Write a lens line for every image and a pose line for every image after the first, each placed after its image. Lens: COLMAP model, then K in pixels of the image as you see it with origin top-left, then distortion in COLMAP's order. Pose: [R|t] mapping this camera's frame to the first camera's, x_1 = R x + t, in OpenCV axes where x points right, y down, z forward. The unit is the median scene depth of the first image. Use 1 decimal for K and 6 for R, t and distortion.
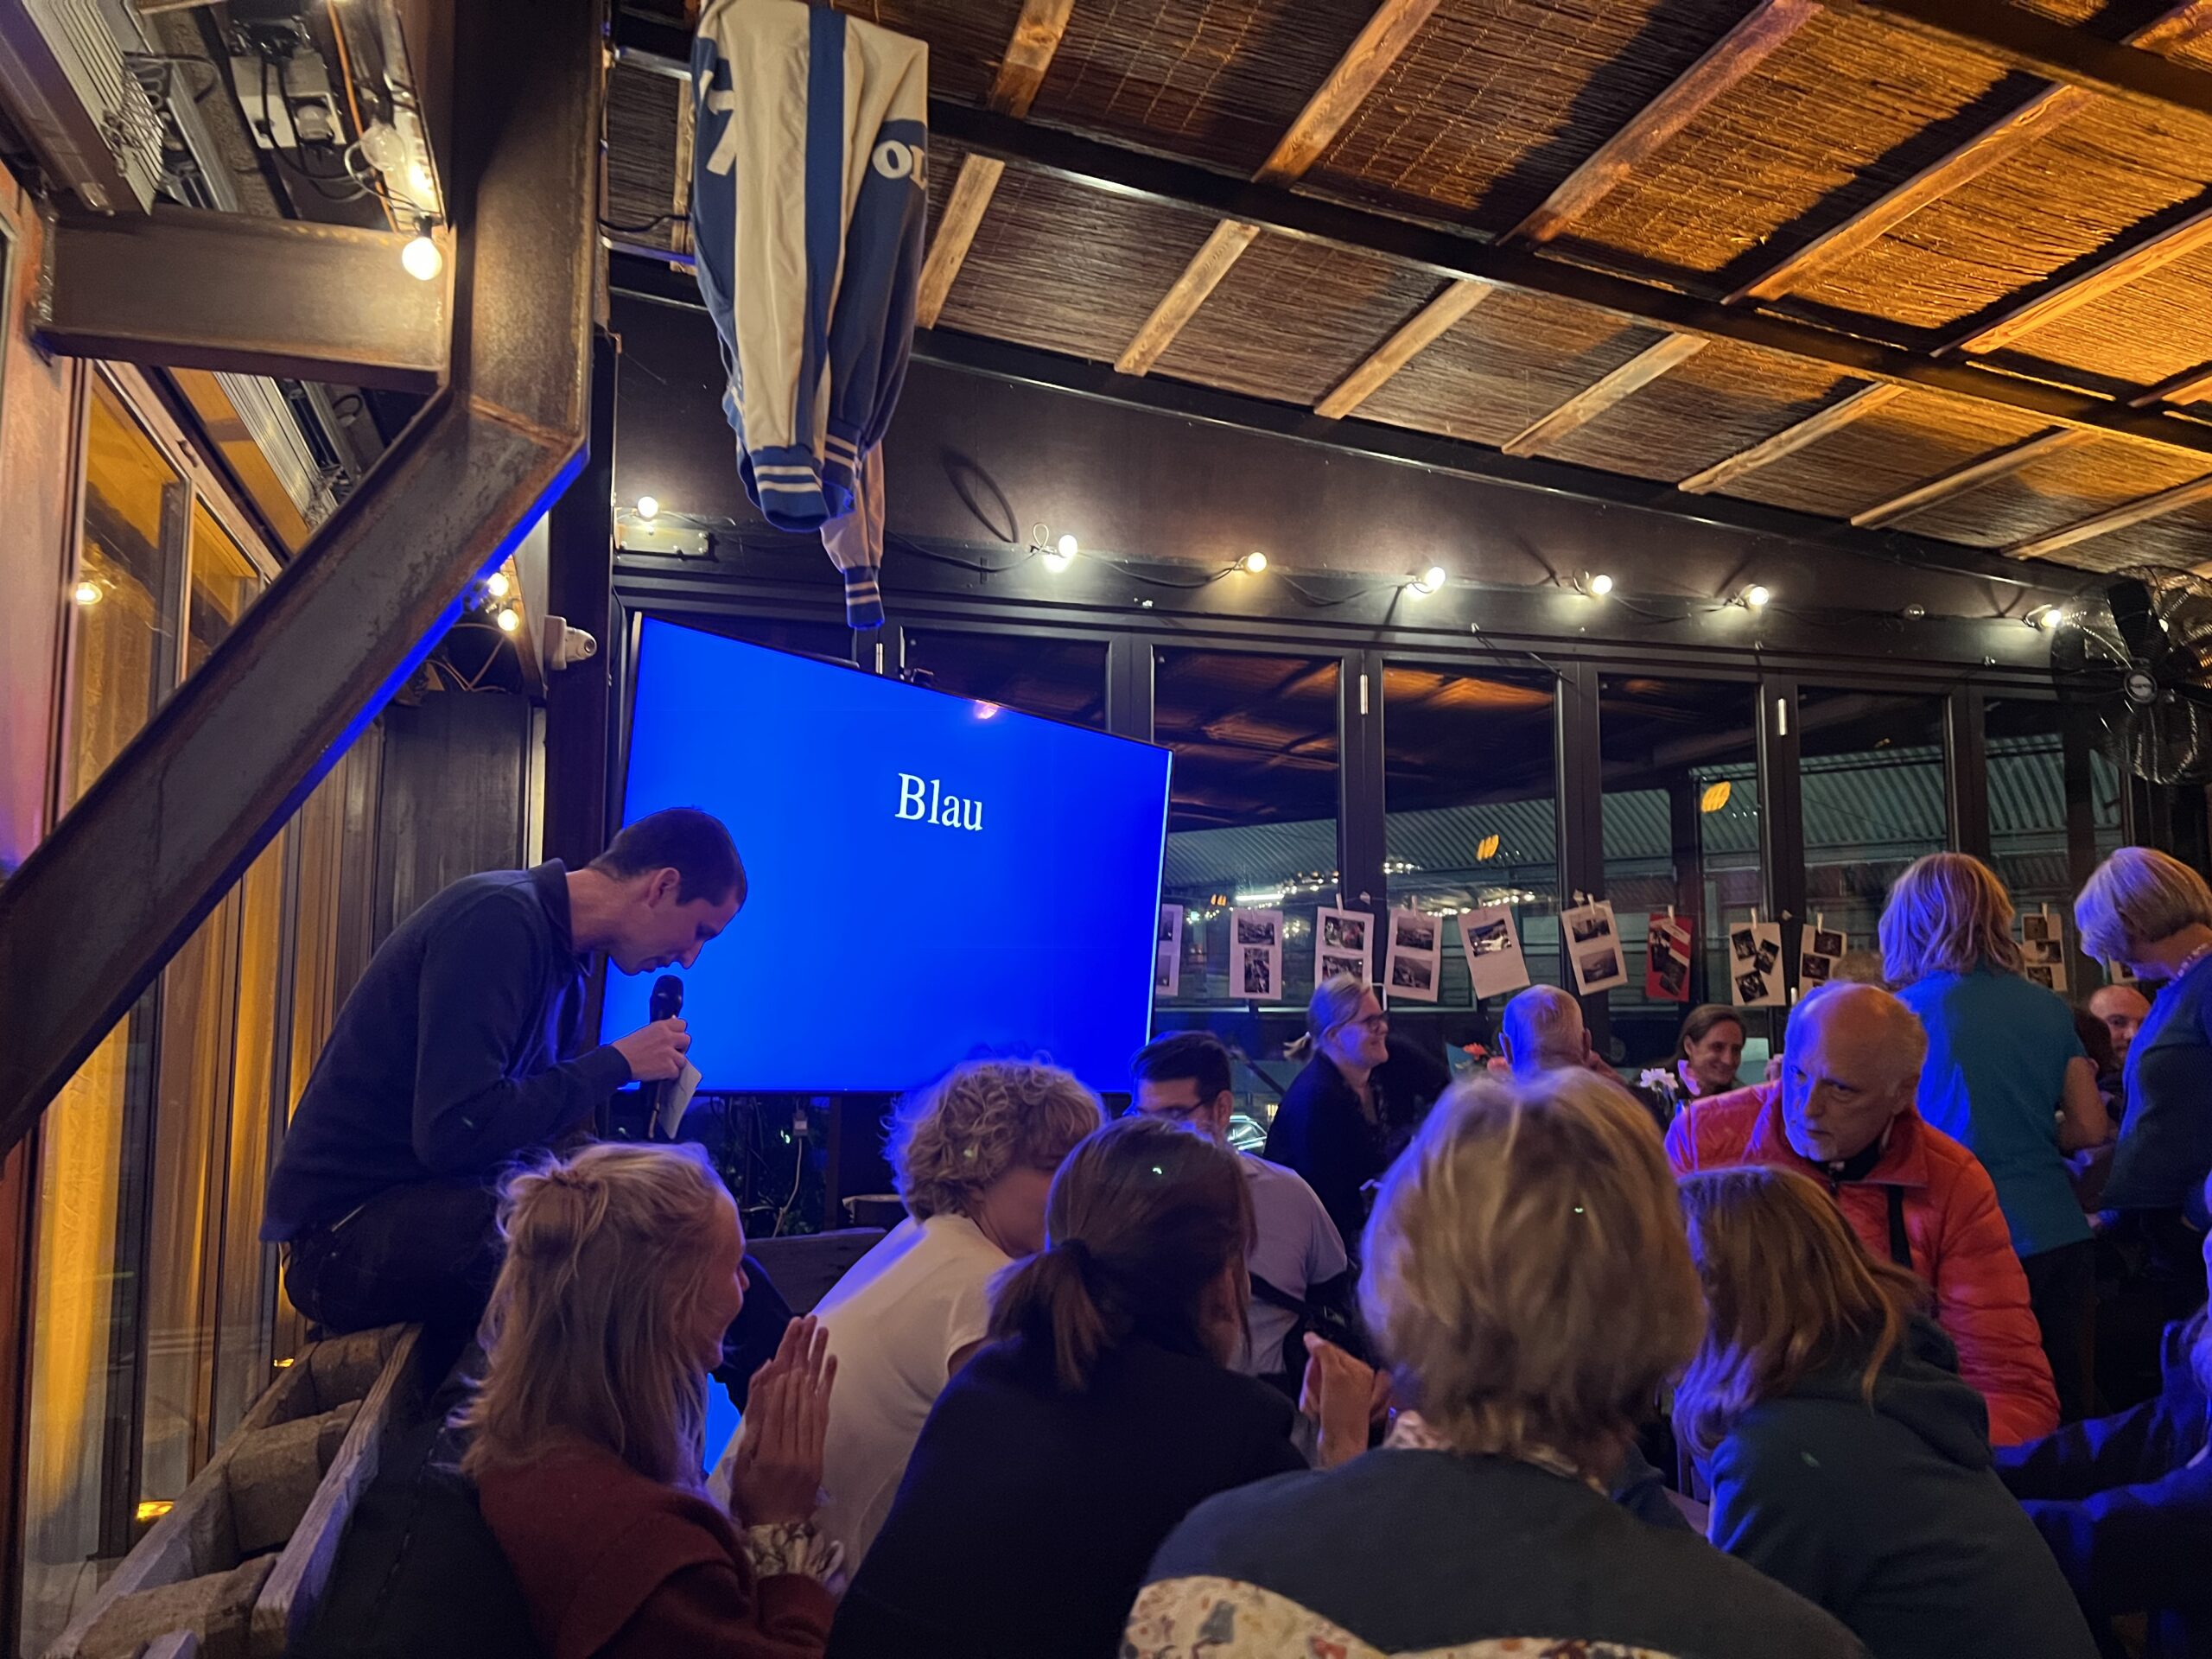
lens RADIAL K [[1659.5, 0, 1118.6], [0, 1659.5, 834.5], [0, 0, 1]] dist [0.041249, -0.048908]
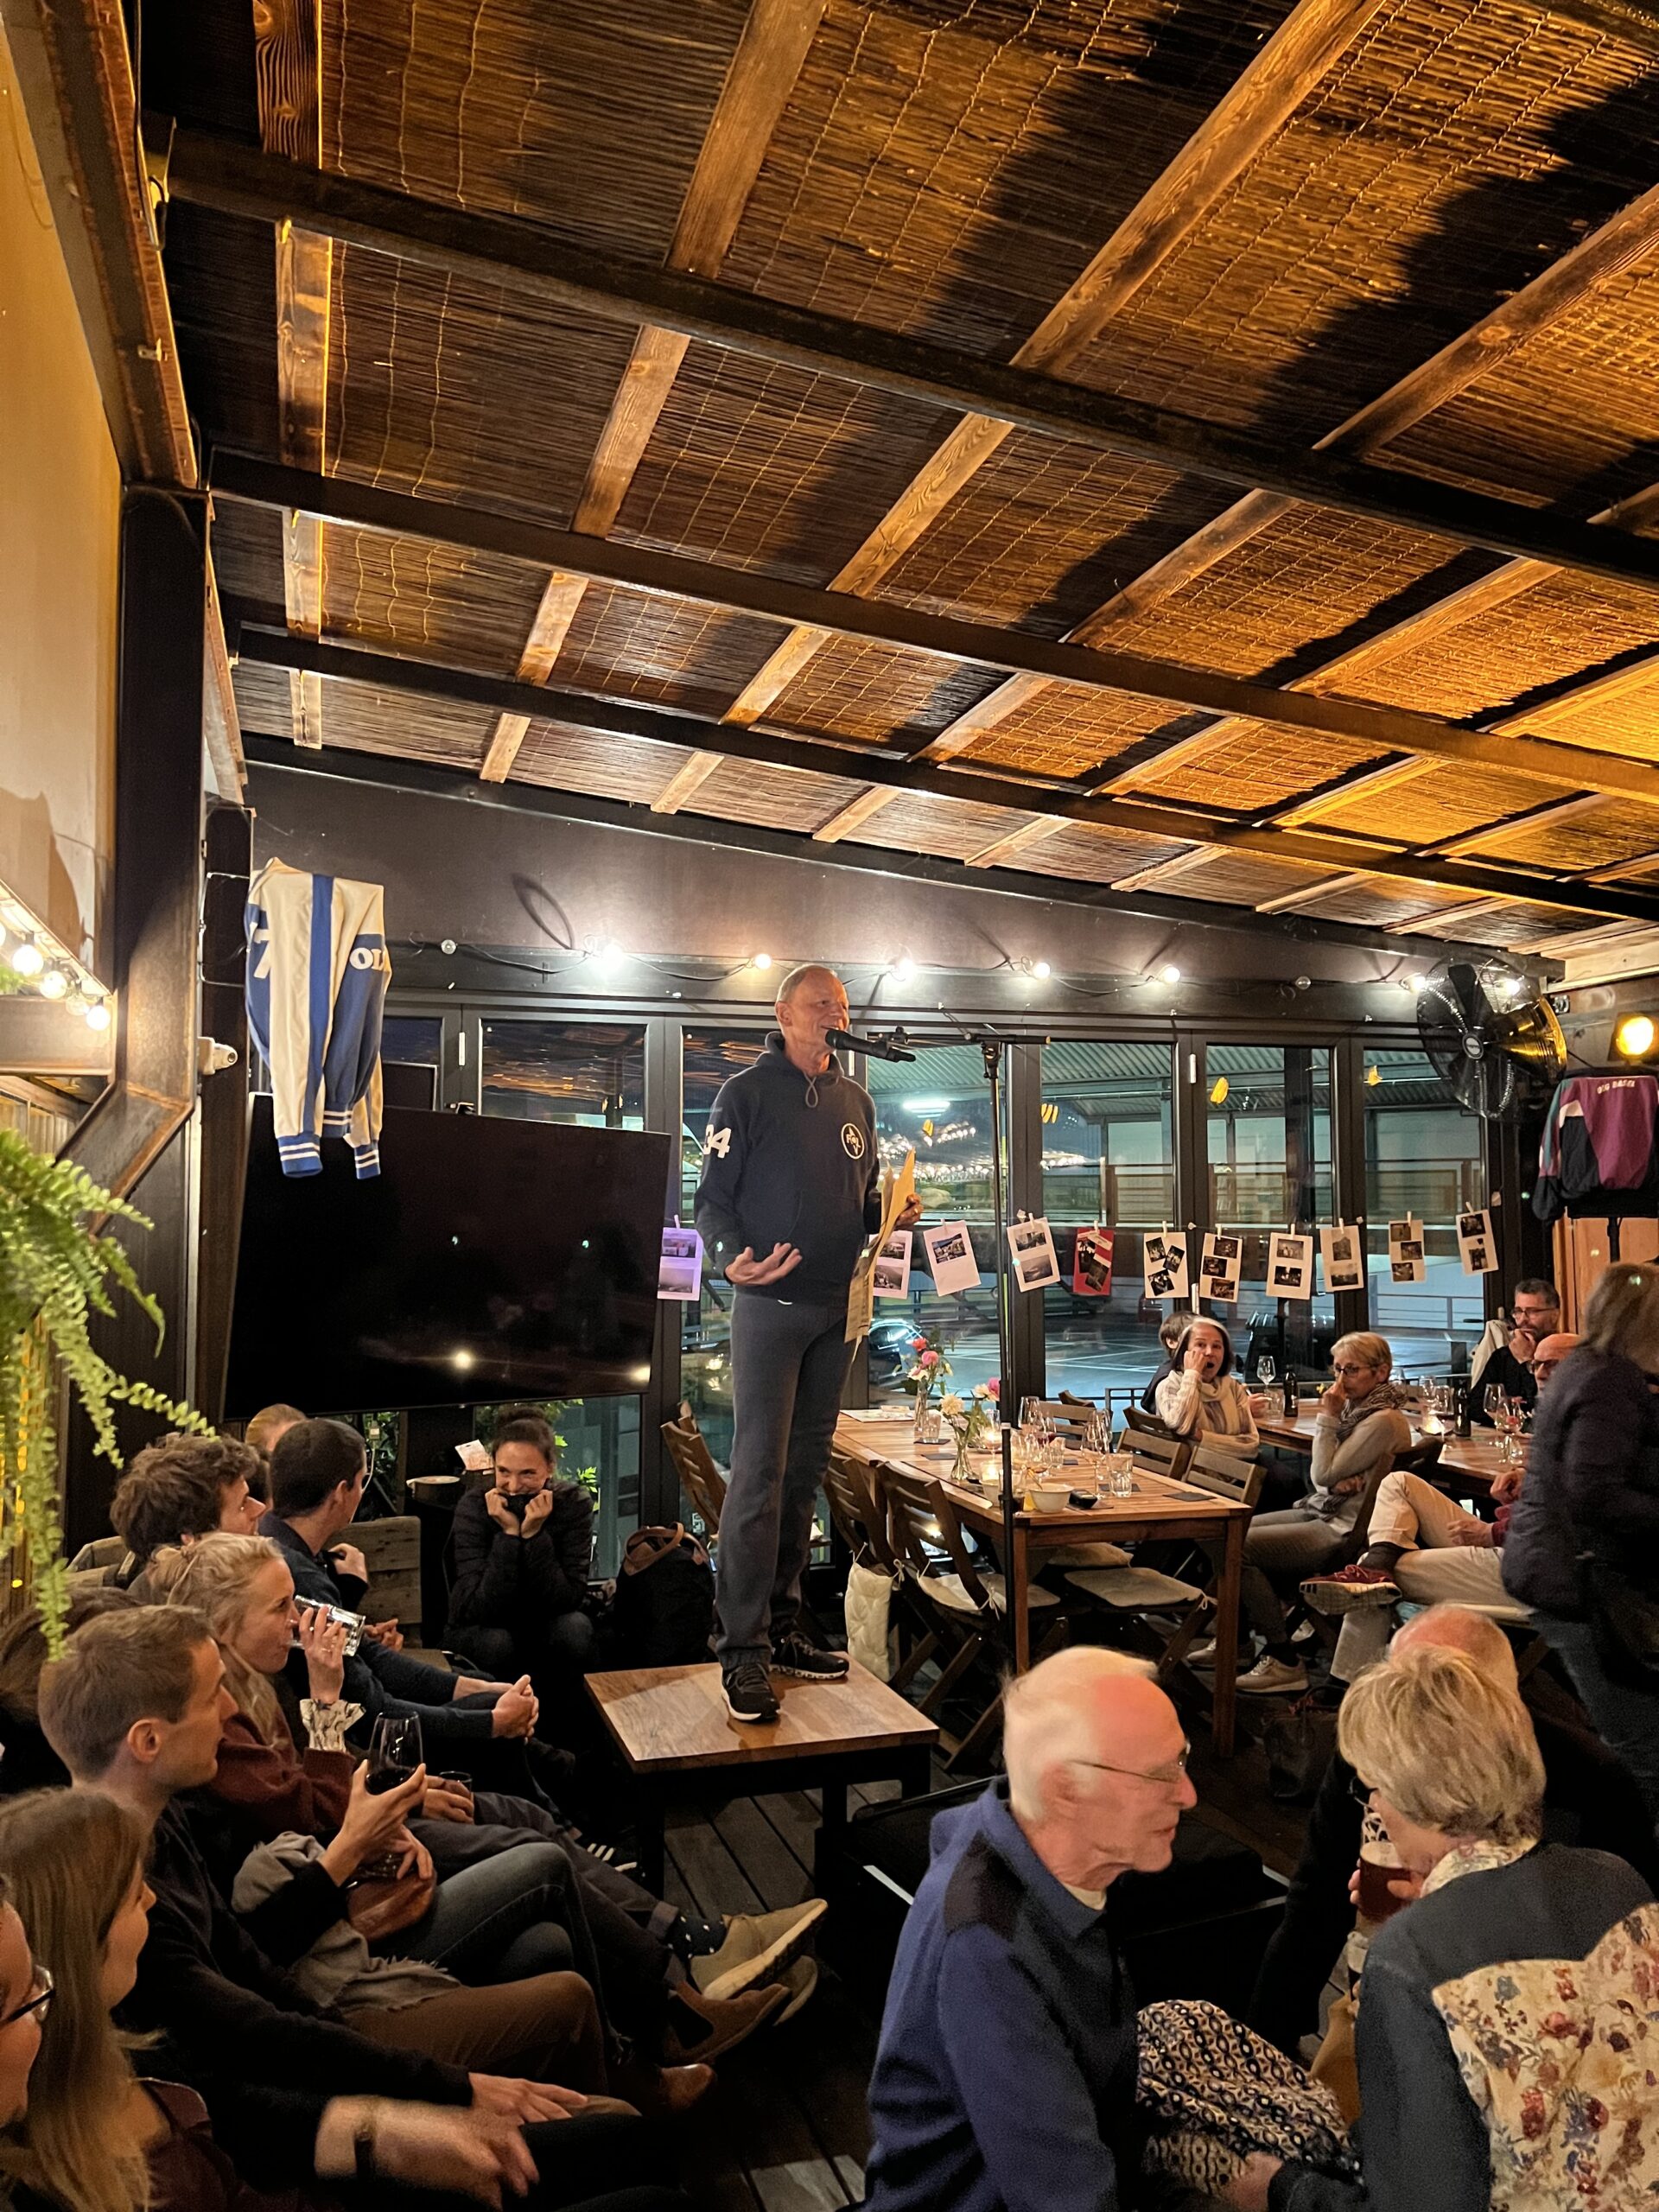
lens RADIAL K [[1651.1, 0, 829.5], [0, 1651.1, 1106.0], [0, 0, 1]] dist [0.089326, -0.142082]
pose [[0.999956, 0.000650, 0.009337, 0.128225], [-0.001121, 0.998719, 0.050591, -0.121841], [-0.009292, -0.050599, 0.998676, -0.292753]]
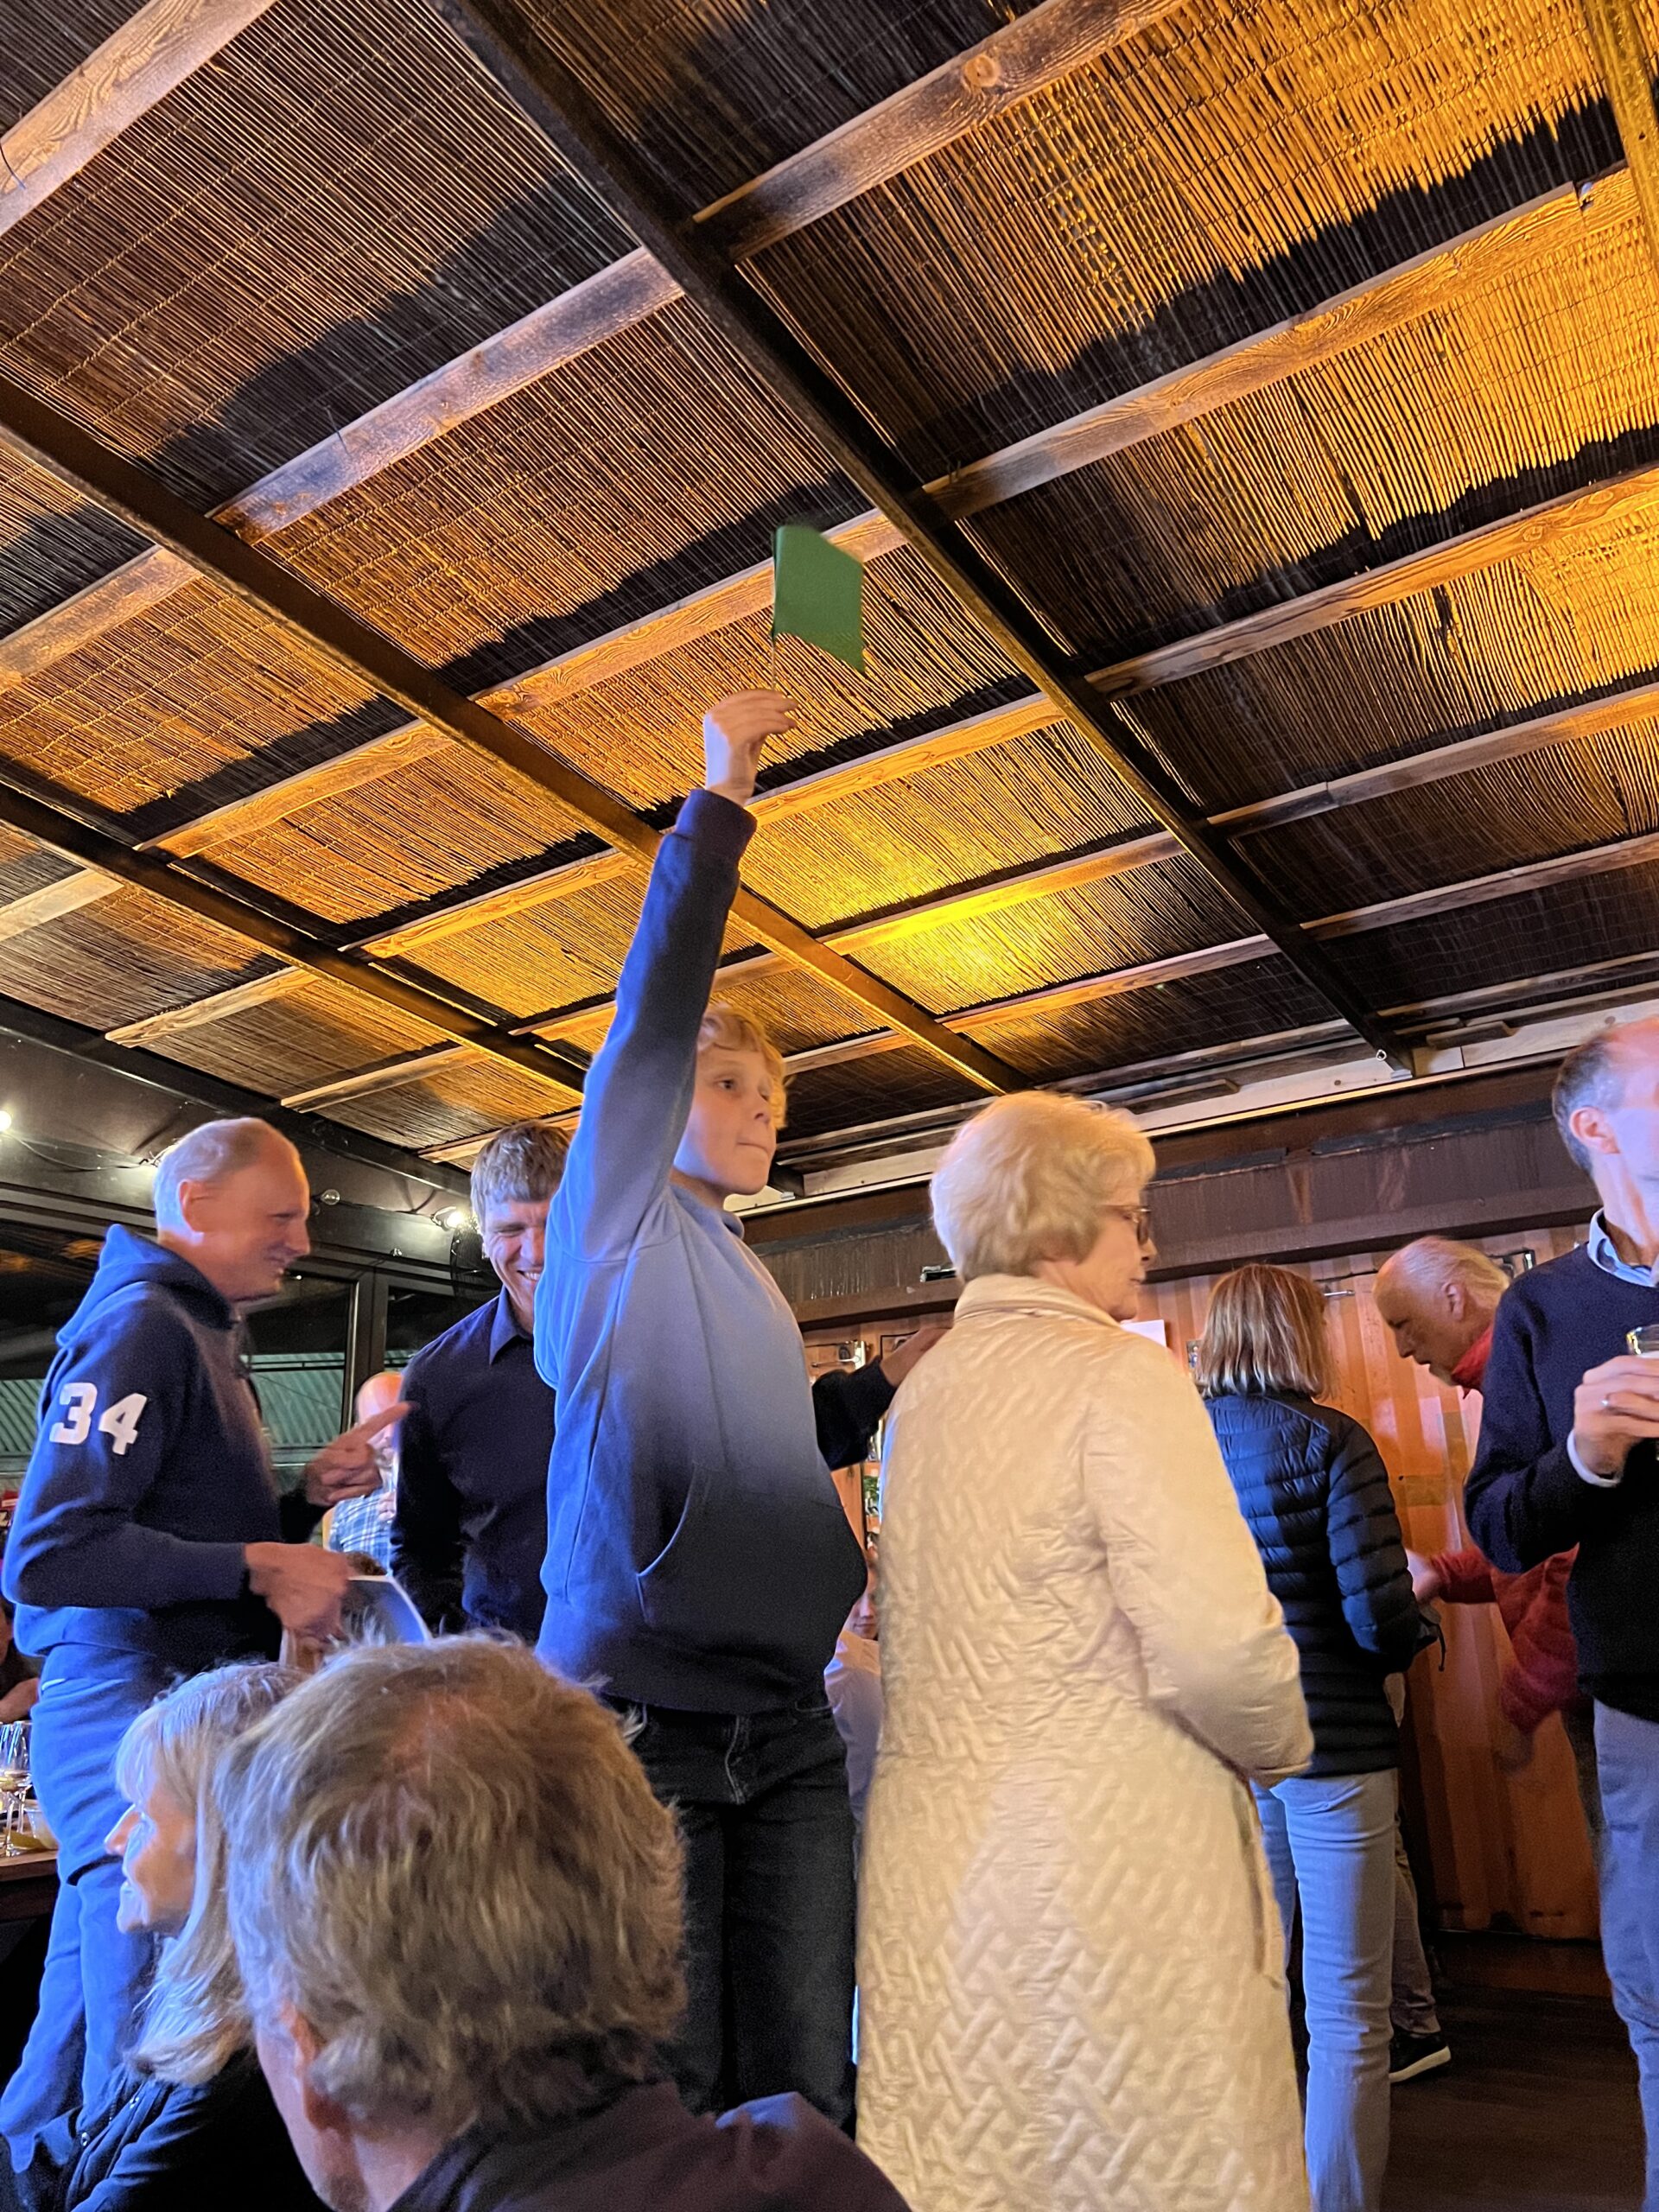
lens RADIAL K [[1651.1, 0, 829.5], [0, 1651.1, 1106.0], [0, 0, 1]] dist [0.089326, -0.142082]
pose [[0.778761, 0.162022, 0.606037, 0.096808], [-0.041369, 0.977232, -0.208102, 0.016521], [-0.625955, 0.136991, 0.767733, 0.006221]]
